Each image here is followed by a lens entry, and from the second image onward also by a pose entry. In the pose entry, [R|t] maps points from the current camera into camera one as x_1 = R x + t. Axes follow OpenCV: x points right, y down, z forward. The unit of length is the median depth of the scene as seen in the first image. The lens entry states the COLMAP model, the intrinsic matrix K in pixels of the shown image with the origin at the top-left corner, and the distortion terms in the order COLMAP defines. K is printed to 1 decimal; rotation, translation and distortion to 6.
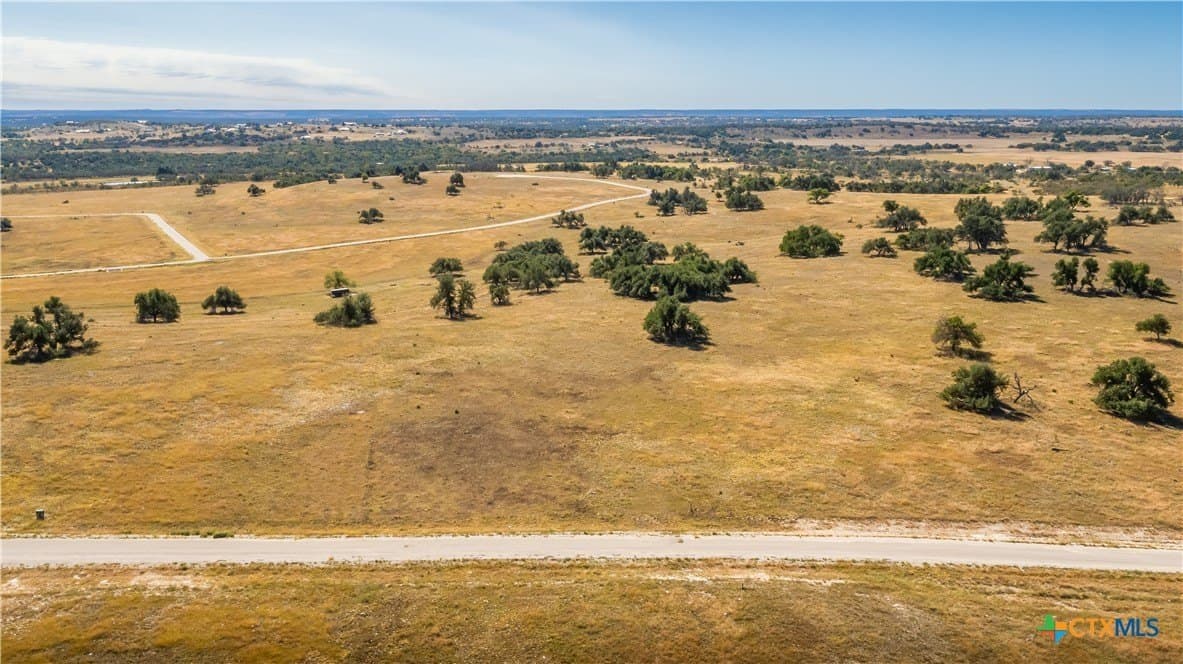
lens RADIAL K [[1024.9, 0, 592.0], [0, 1024.9, 333.2], [0, 0, 1]] dist [-0.001348, 0.001694]
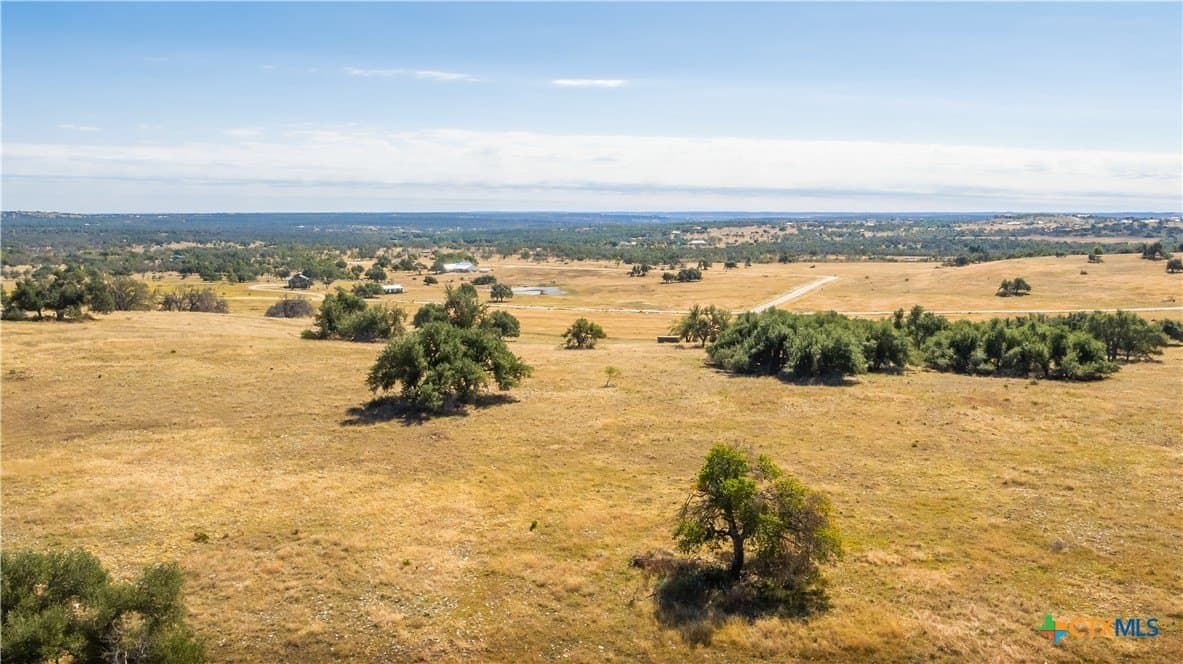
lens RADIAL K [[1000.6, 0, 582.8], [0, 1000.6, 332.0], [0, 0, 1]] dist [0.003869, -0.001550]
pose [[0.606838, 0.097493, -0.788824, 0.202089], [-0.172669, 0.984917, -0.011105, -0.016456], [0.775843, 0.142944, 0.614519, 0.293267]]
